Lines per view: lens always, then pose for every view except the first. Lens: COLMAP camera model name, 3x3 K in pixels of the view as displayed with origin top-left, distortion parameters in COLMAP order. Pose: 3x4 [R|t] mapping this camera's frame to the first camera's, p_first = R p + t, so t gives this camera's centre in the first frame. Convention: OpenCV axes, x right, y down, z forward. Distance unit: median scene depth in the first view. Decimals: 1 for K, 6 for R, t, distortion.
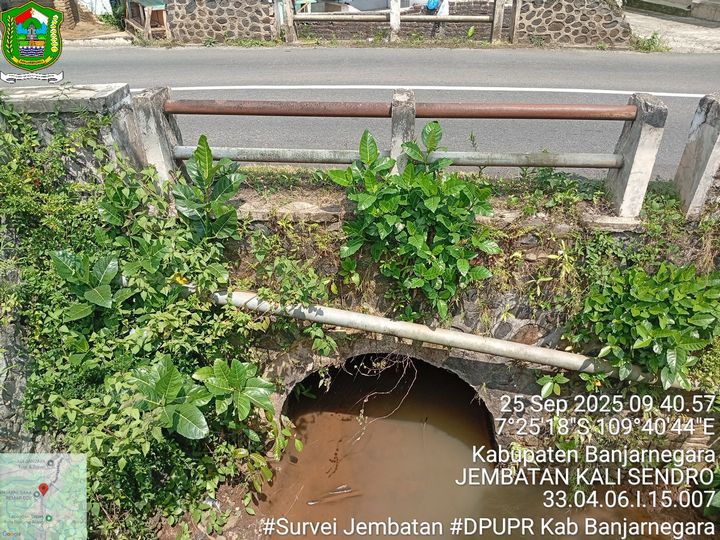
lens RADIAL K [[557.1, 0, 360.0], [0, 557.1, 270.0], [0, 0, 1]] dist [0.063568, -0.156404]
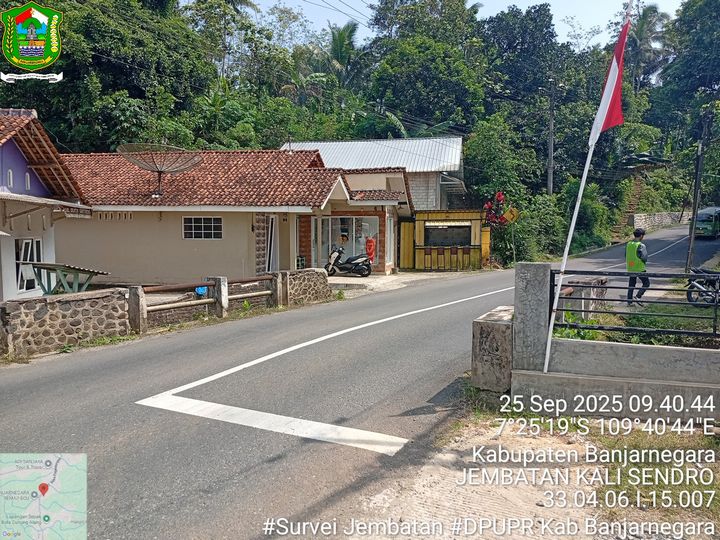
lens RADIAL K [[552.4, 0, 359.2], [0, 552.4, 267.1], [0, 0, 1]] dist [0.084418, -0.188117]
pose [[0.440160, -0.044355, 0.896823, -0.837824], [0.492815, 0.846839, -0.199990, -0.122941], [-0.750595, 0.529996, 0.394603, 0.270389]]
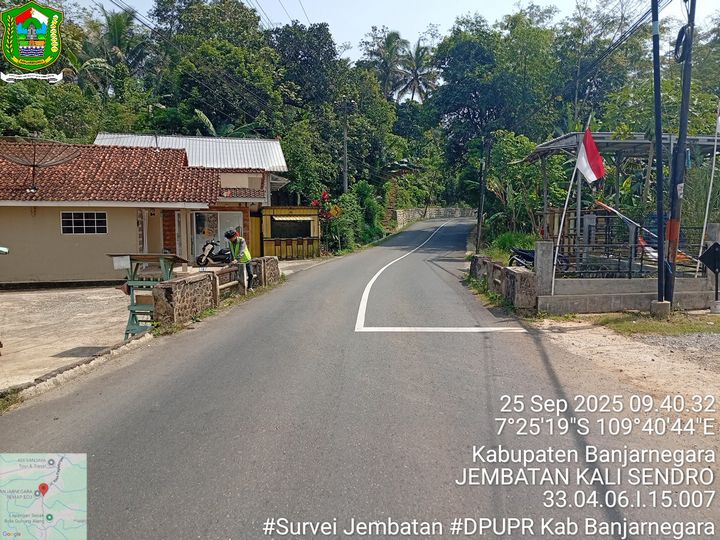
lens RADIAL K [[548.1, 0, 358.2], [0, 548.1, 272.4], [0, 0, 1]] dist [0.055176, -0.124212]
pose [[0.005087, -0.074451, 0.997212, -1.419921], [0.558073, 0.827695, 0.058948, -0.399151], [-0.829776, 0.556217, 0.045760, 0.689435]]
